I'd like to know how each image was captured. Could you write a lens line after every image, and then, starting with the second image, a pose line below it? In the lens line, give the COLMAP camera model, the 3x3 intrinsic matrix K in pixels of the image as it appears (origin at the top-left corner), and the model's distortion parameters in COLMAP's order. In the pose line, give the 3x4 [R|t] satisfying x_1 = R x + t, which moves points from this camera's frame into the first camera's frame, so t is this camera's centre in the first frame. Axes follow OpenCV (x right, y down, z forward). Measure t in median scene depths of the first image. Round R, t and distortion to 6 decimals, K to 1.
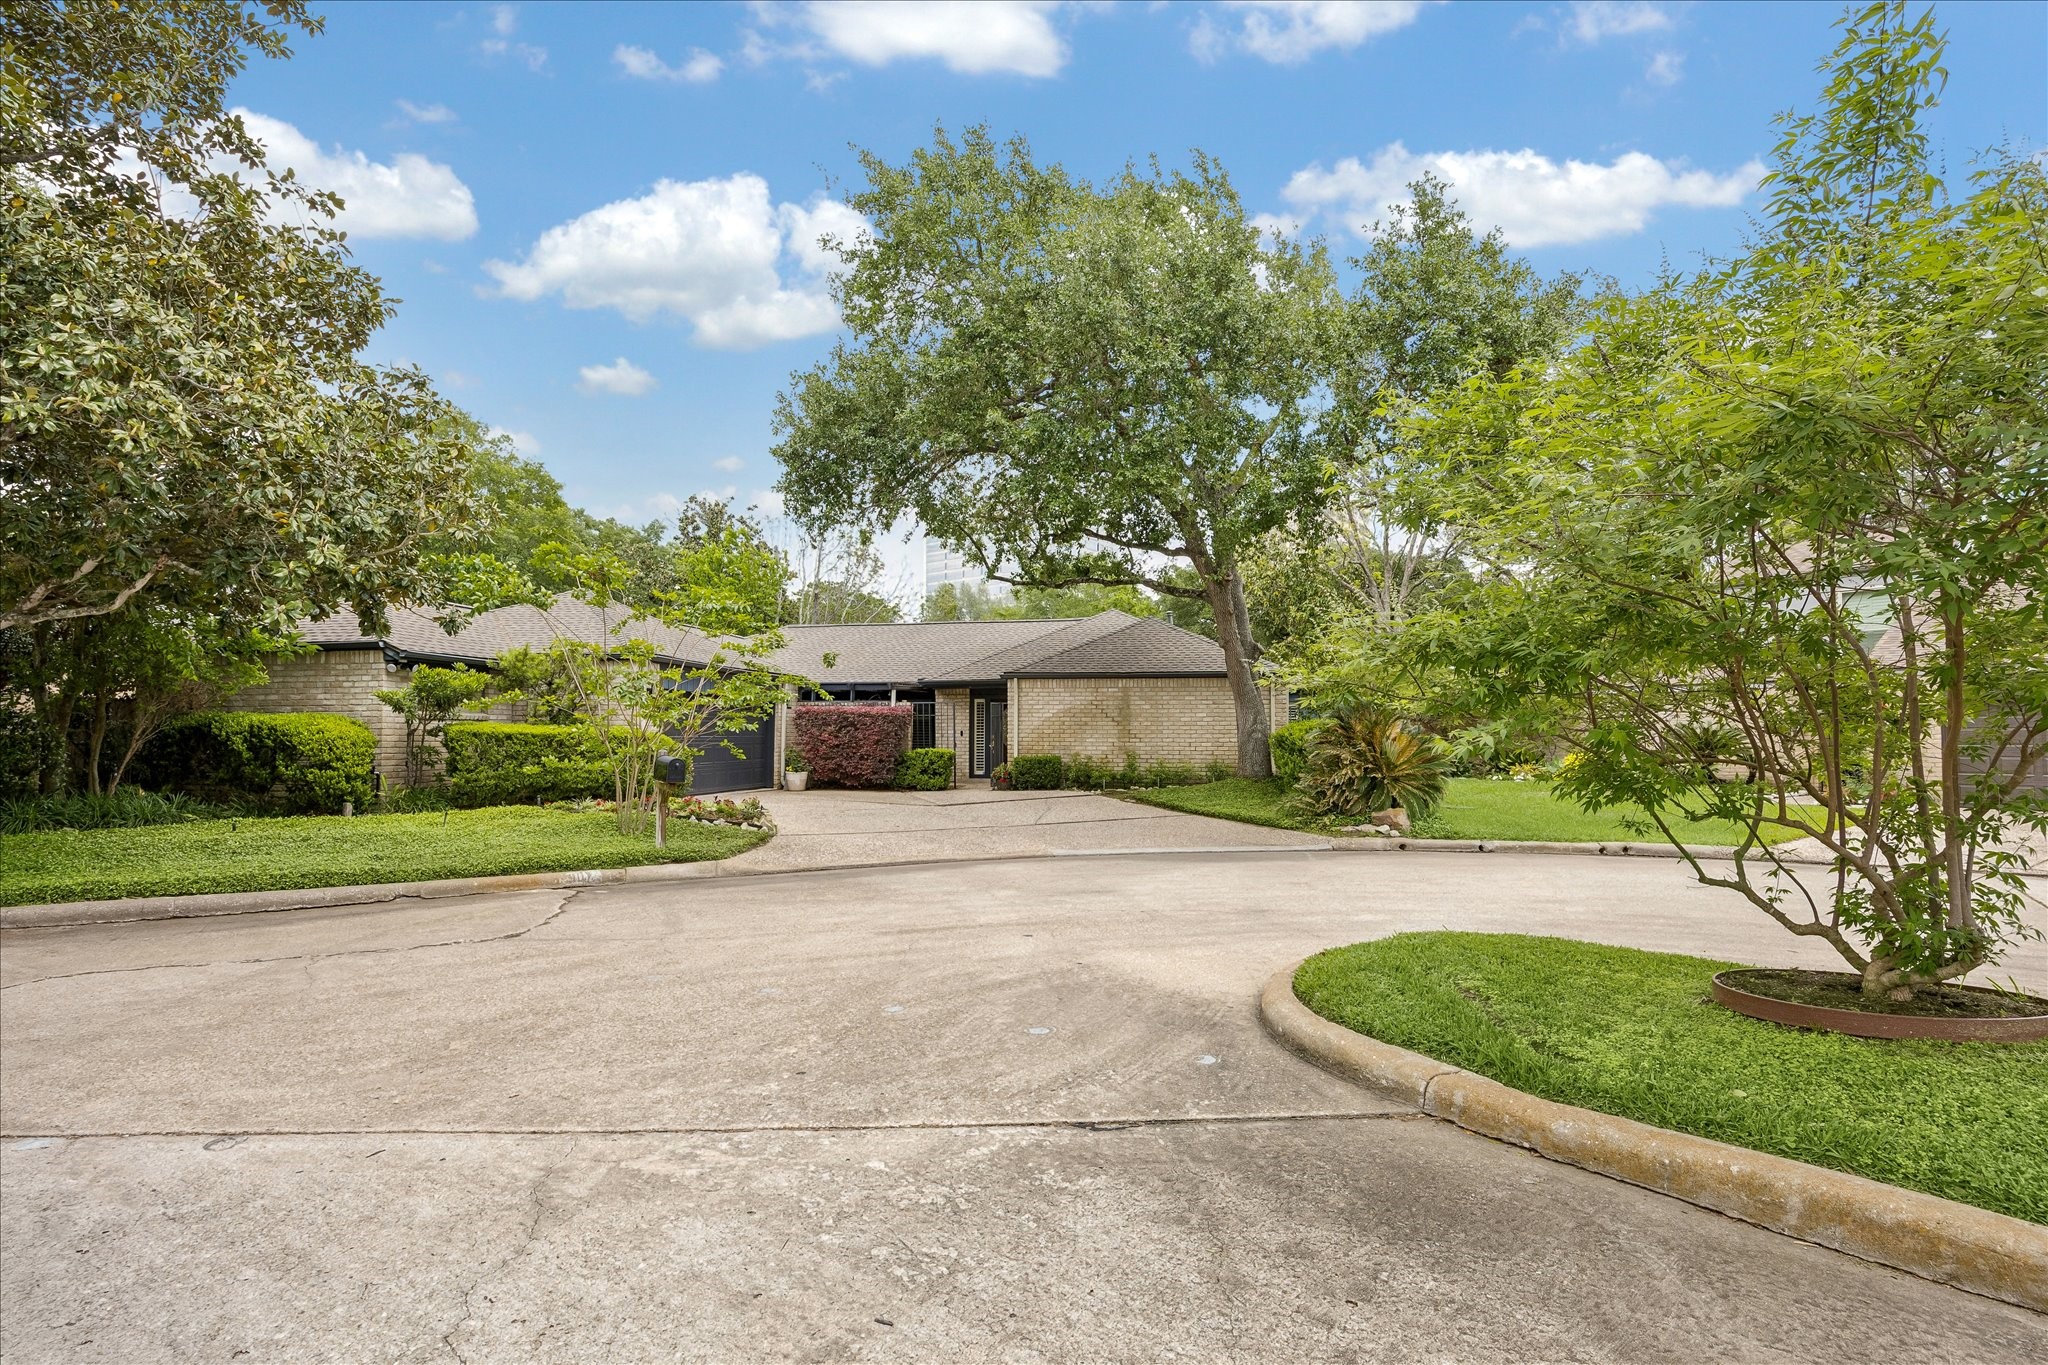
lens RADIAL K [[792.6, 0, 1008.1], [0, 792.6, 694.3], [0, 0, 1]] dist [0.003035, -0.000178]
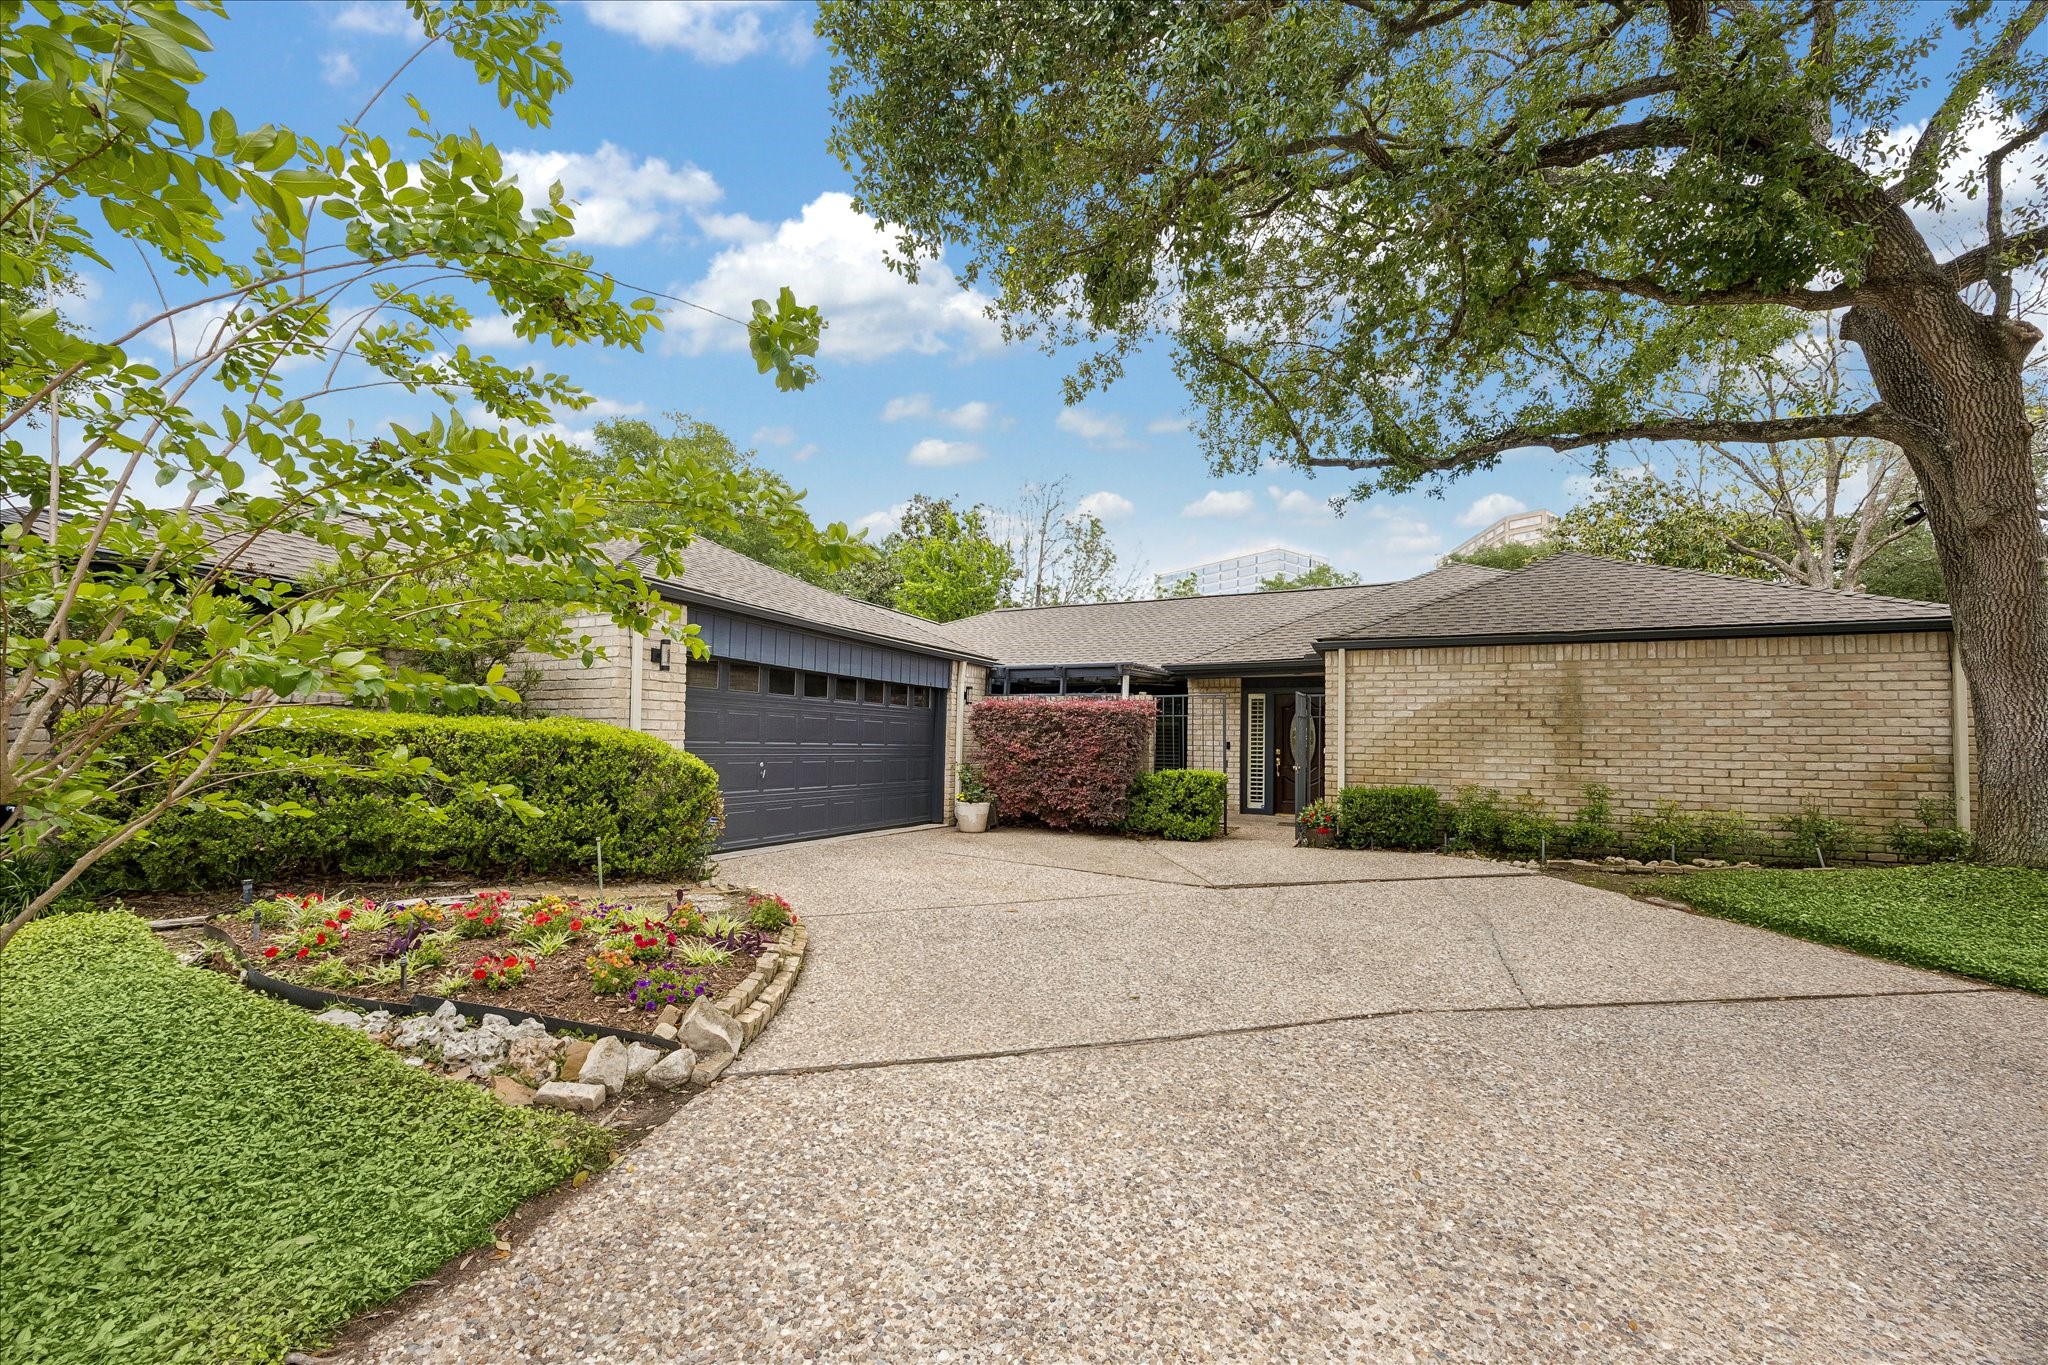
lens RADIAL K [[792.6, 0, 1018.6], [0, 792.6, 703.0], [0, 0, 1]] dist [0.003035, -0.000178]
pose [[0.961495, 0.000293, -0.274824, -0.055977], [-0.001839, 0.999984, -0.005371, 0.021764], [0.274818, 0.005669, 0.961480, 0.391153]]
